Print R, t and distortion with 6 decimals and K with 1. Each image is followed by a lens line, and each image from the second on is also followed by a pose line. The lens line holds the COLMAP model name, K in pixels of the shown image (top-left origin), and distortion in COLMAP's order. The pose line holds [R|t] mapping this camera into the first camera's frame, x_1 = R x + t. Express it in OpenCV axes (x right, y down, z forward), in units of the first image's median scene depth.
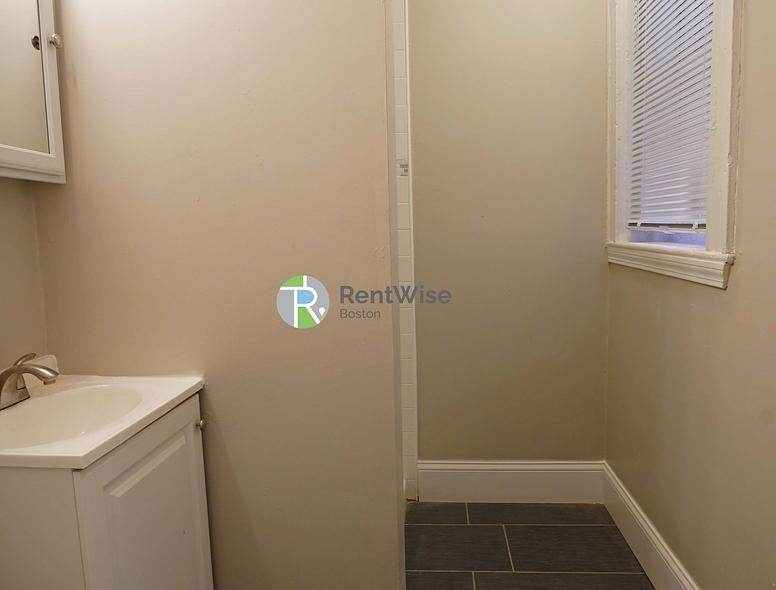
lens RADIAL K [[538.1, 0, 388.0], [0, 538.1, 295.0], [0, 0, 1]] dist [-0.054079, 0.000773]
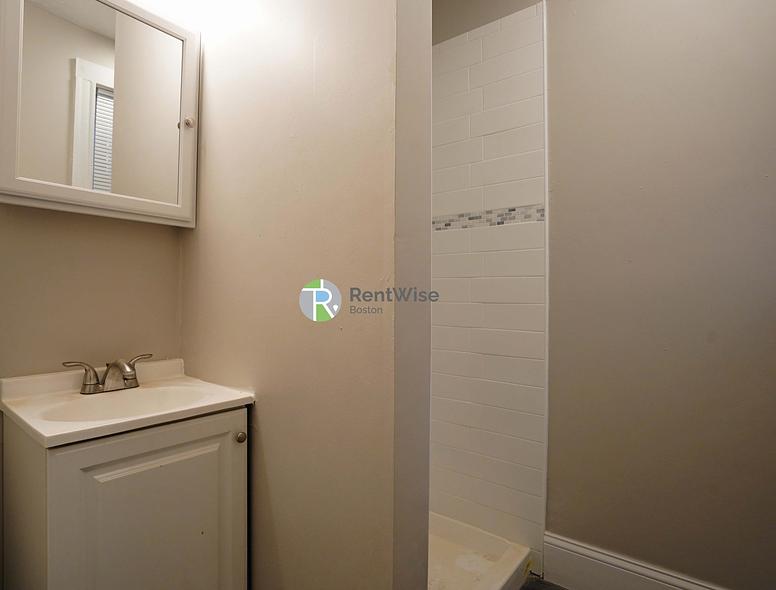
lens RADIAL K [[421.0, 0, 388.0], [0, 421.0, 295.0], [0, 0, 1]] dist [-0.036229, 0.000573]
pose [[0.837067, 0.028522, -0.546356, 0.359903], [-0.091938, 0.991772, -0.089084, 0.003420], [0.539320, 0.124800, 0.832802, 0.406767]]
